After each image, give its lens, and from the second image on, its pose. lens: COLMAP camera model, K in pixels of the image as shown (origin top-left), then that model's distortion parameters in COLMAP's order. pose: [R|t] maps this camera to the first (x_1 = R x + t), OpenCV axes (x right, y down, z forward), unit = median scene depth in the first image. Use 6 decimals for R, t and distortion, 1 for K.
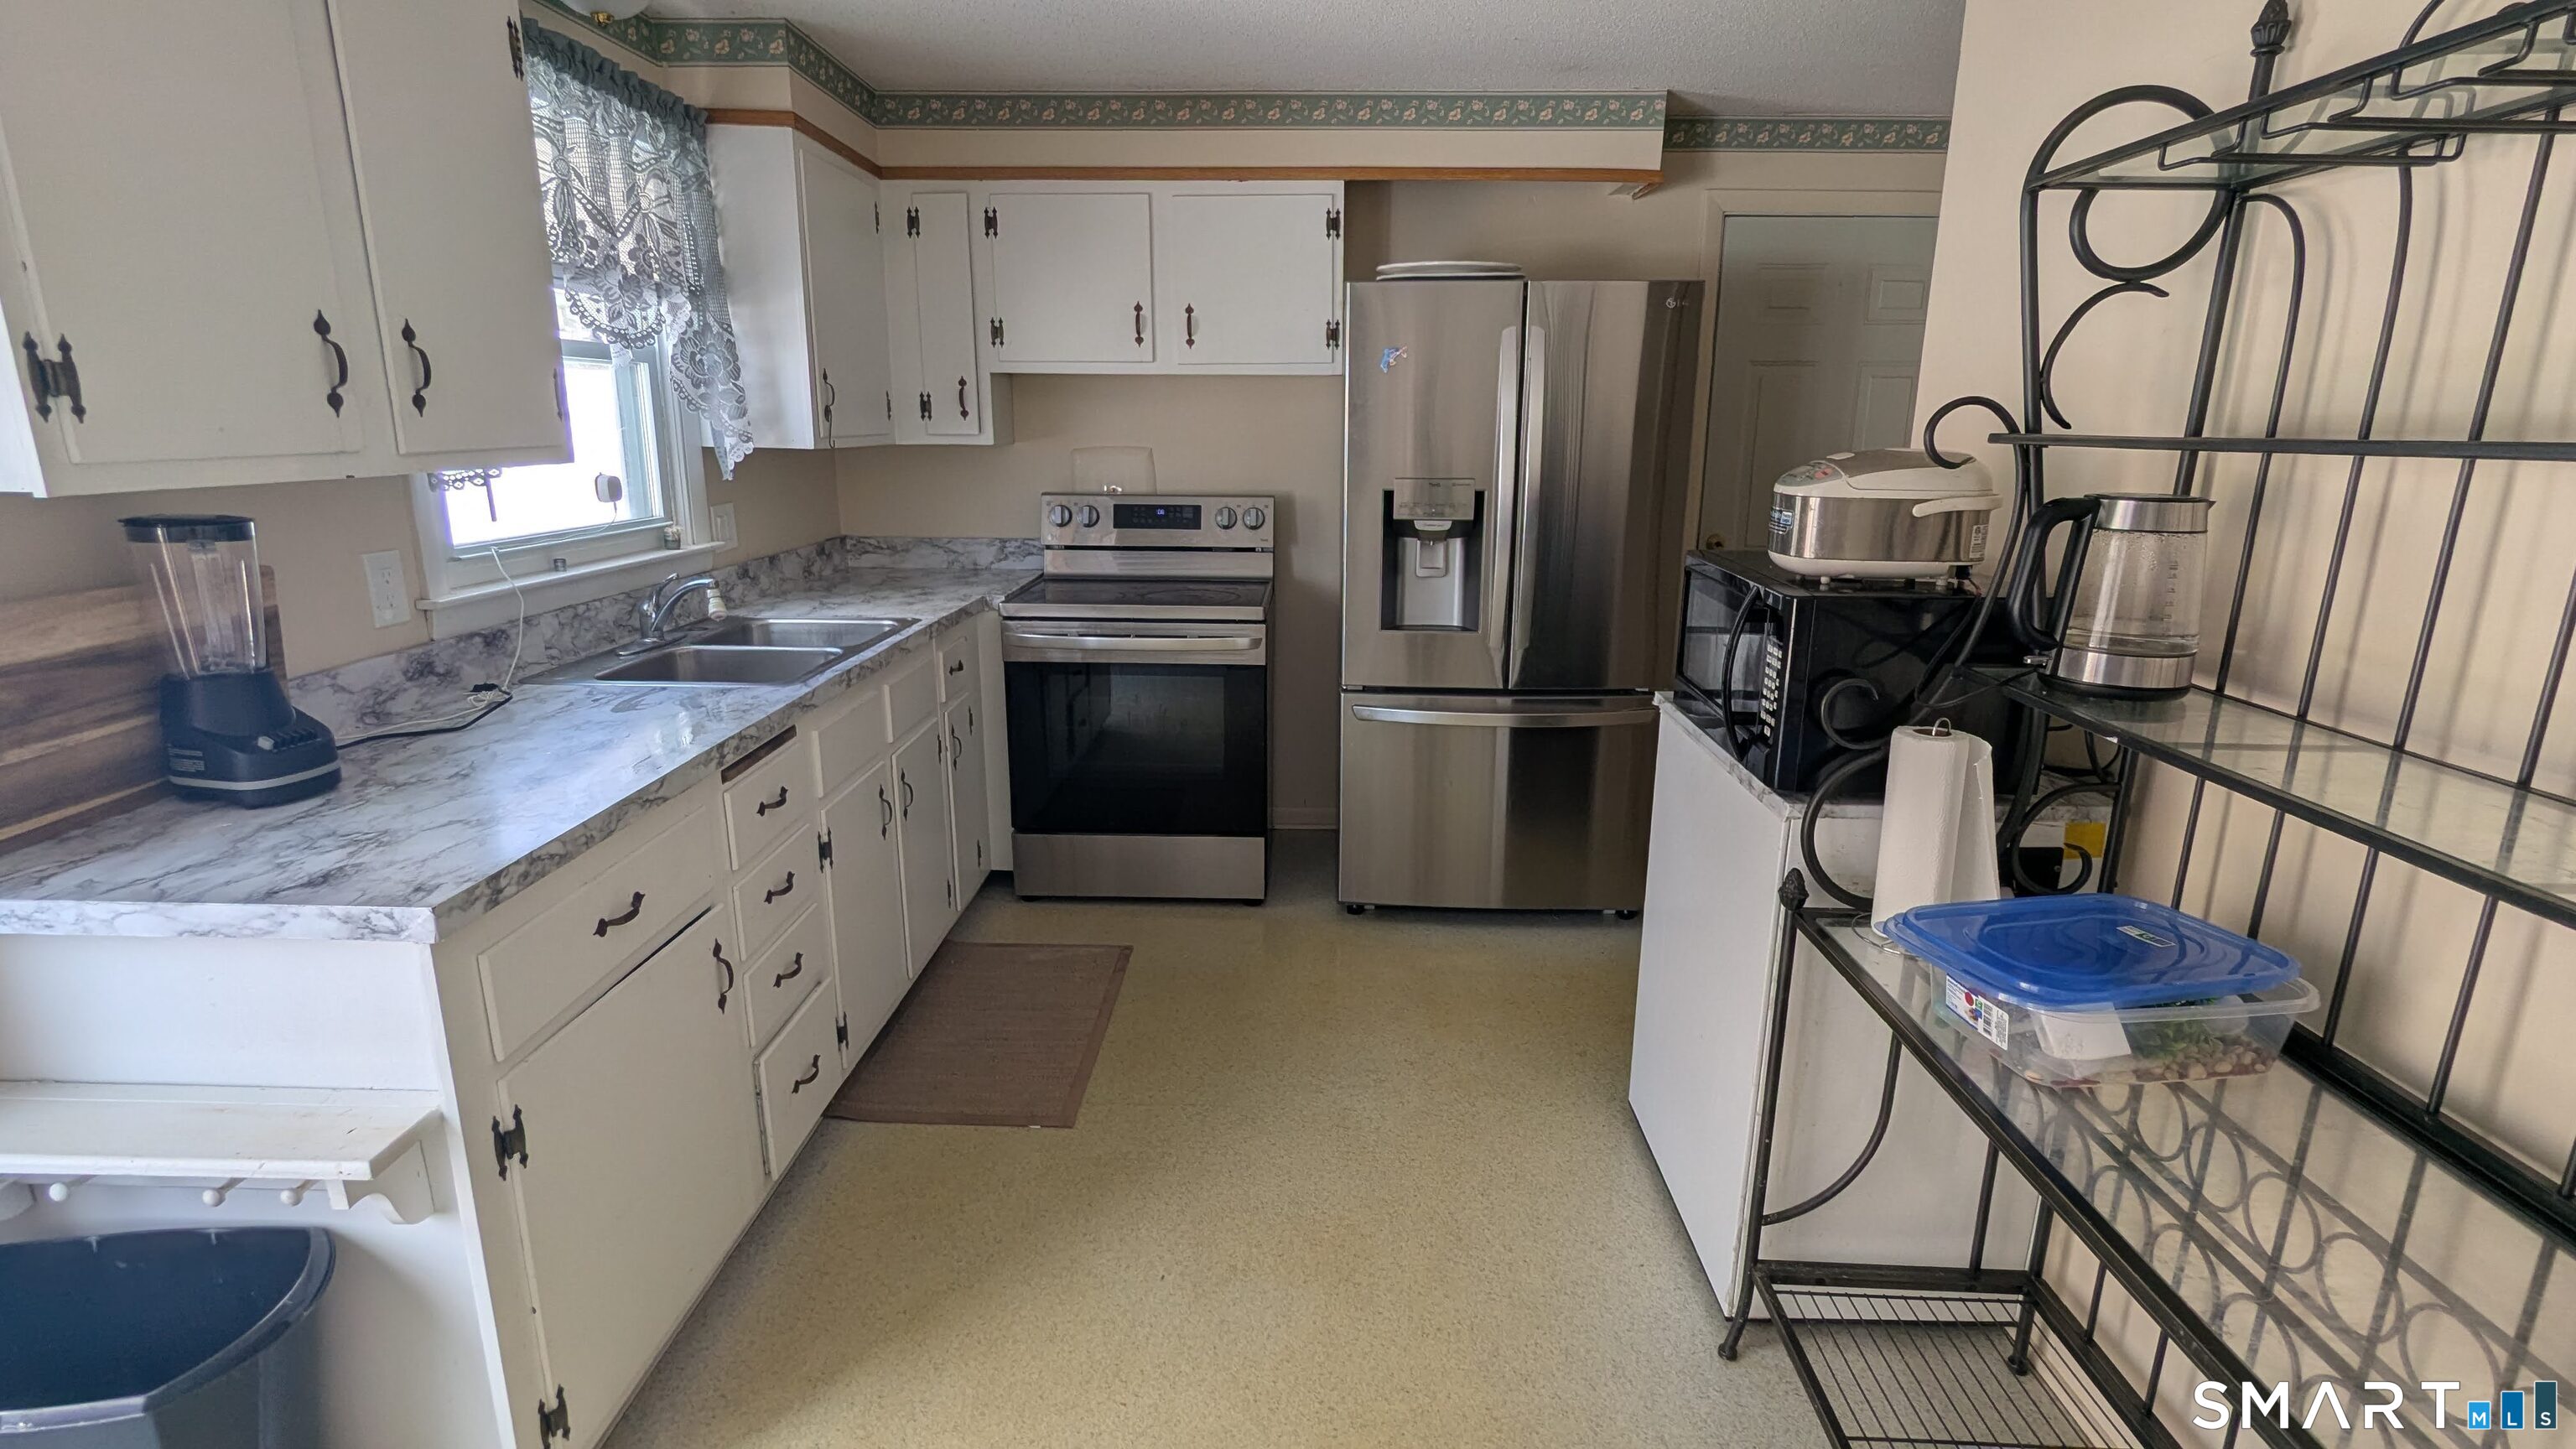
lens RADIAL K [[1213.6, 0, 1295.4], [0, 1213.6, 728.7], [0, 0, 1]] dist [-0.001272, -0.000343]
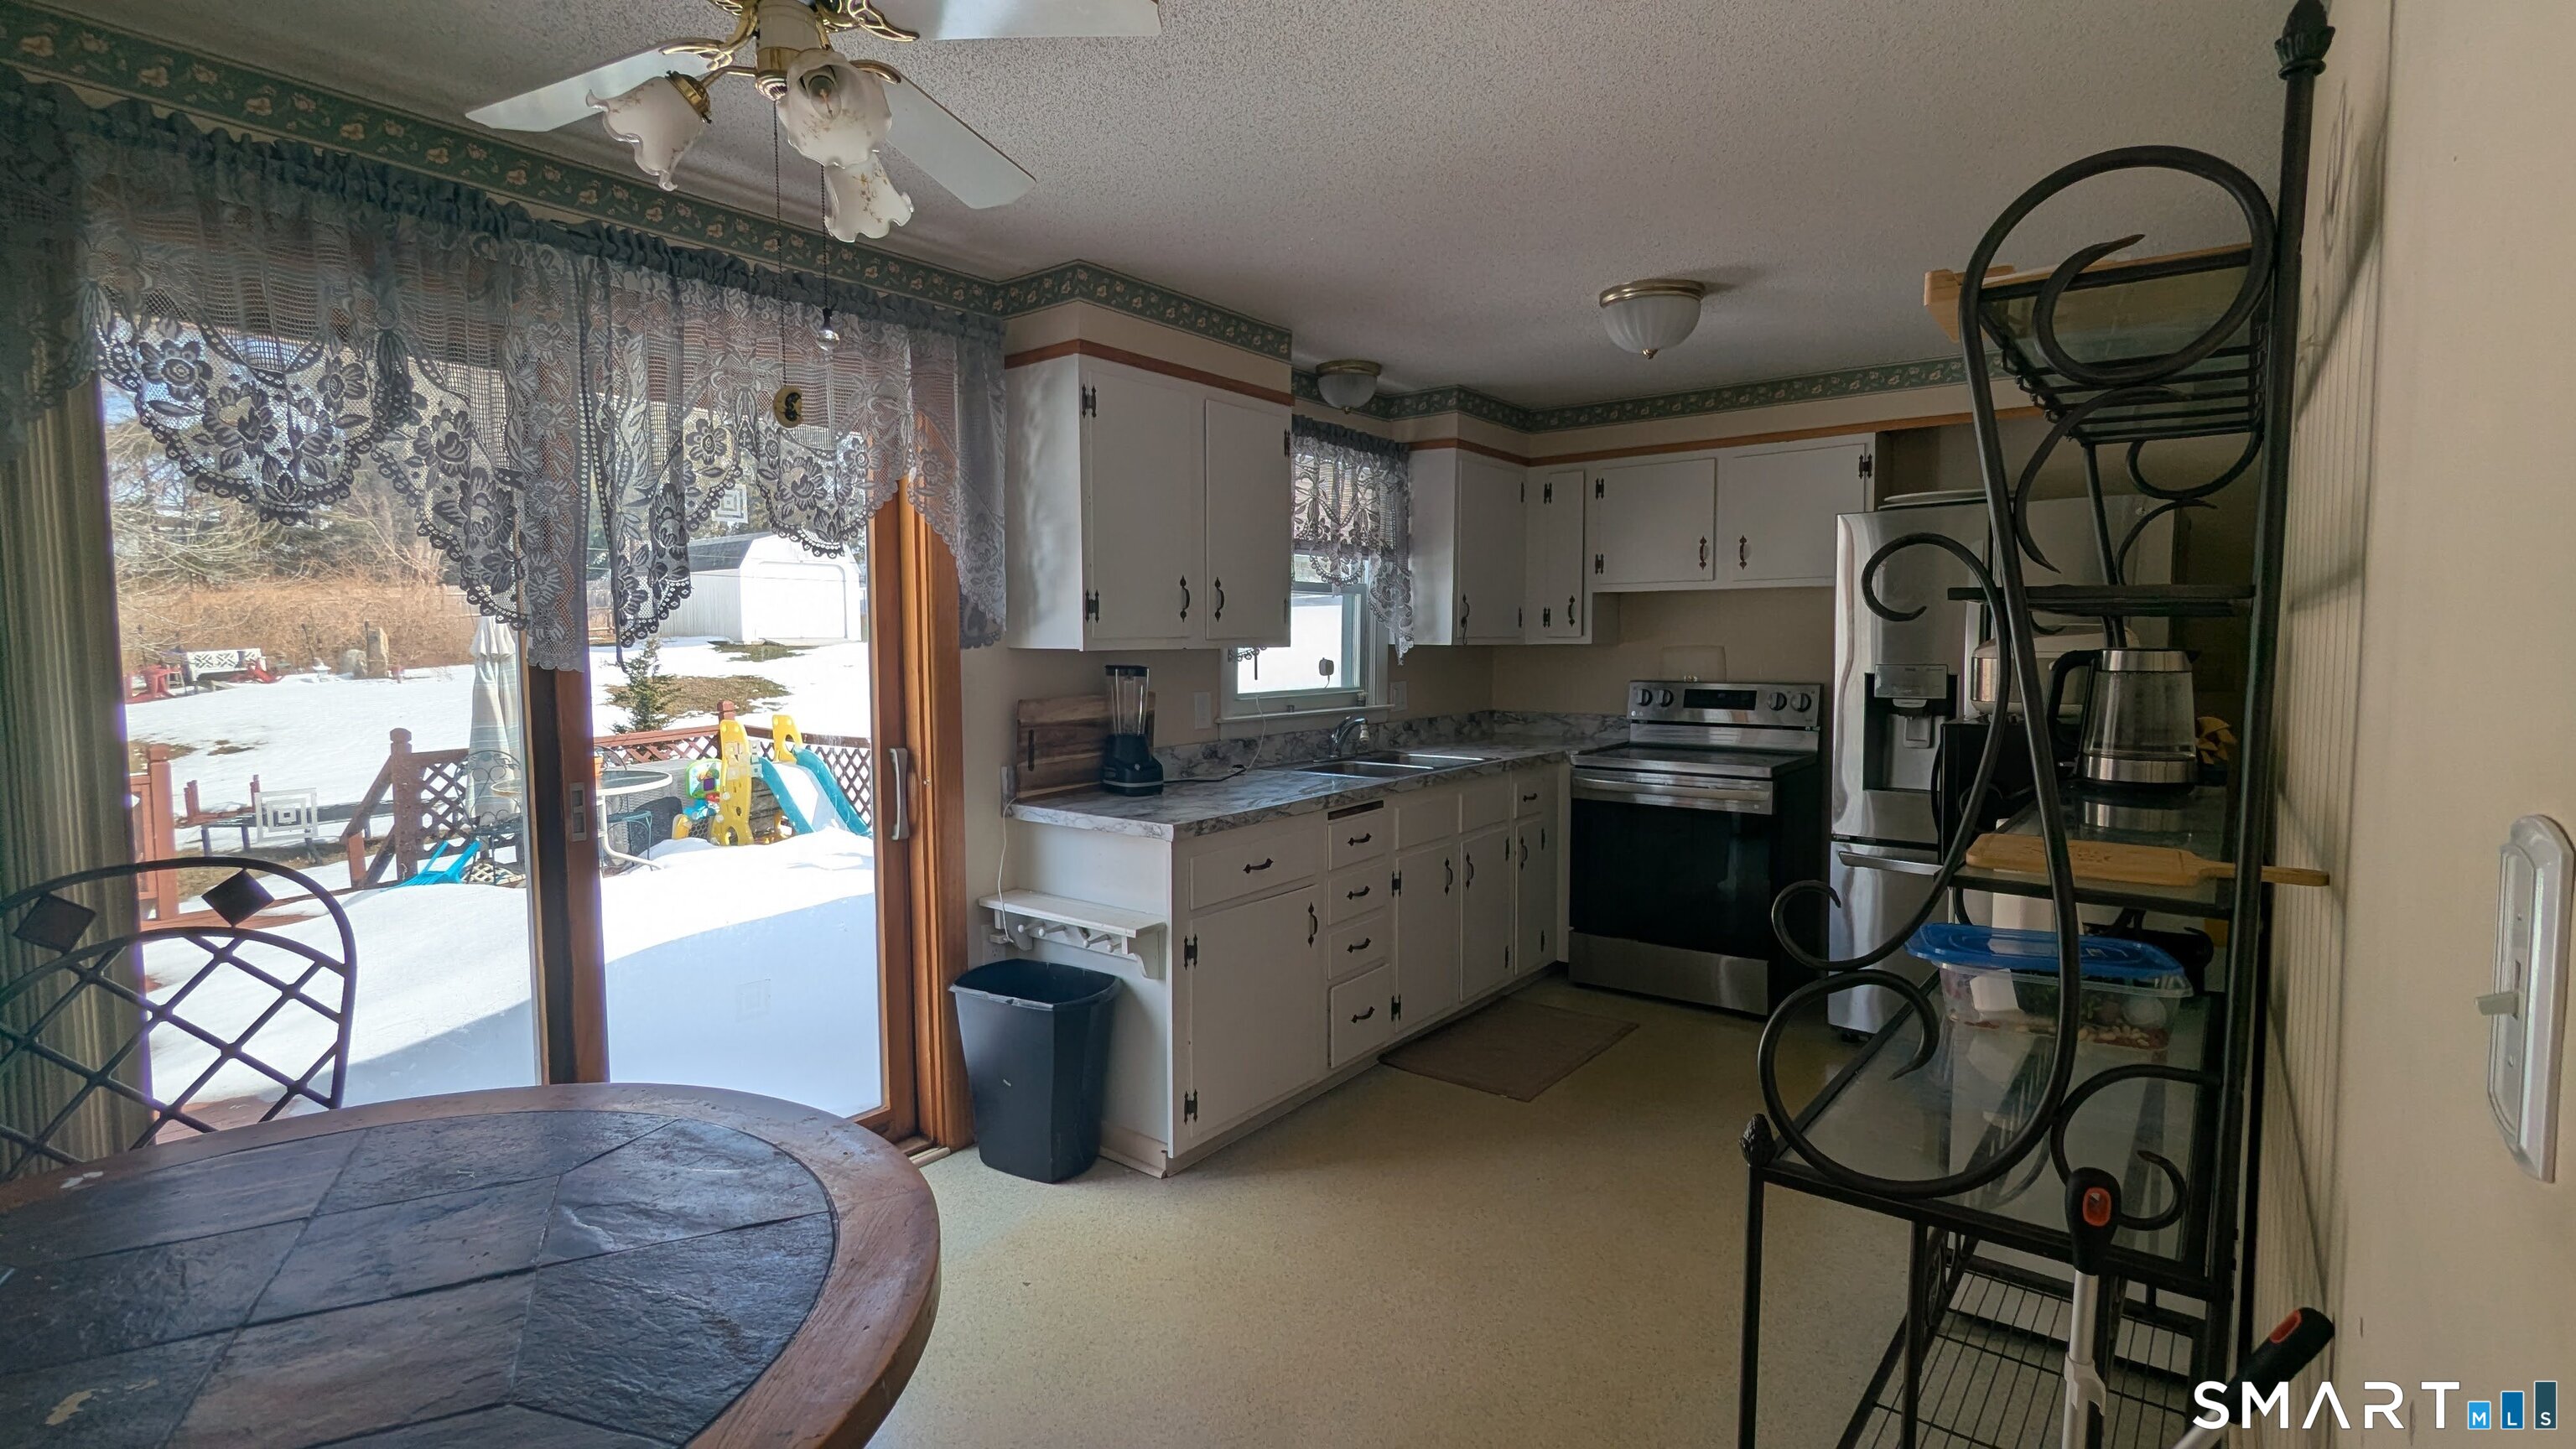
lens RADIAL K [[1213.6, 0, 1295.4], [0, 1213.6, 728.7], [0, 0, 1]] dist [-0.001272, -0.000343]
pose [[0.809994, 0.030806, -0.585628, 0.363020], [-0.133638, 0.982041, -0.133178, 0.108083], [0.571008, 0.186136, 0.799565, -0.329737]]
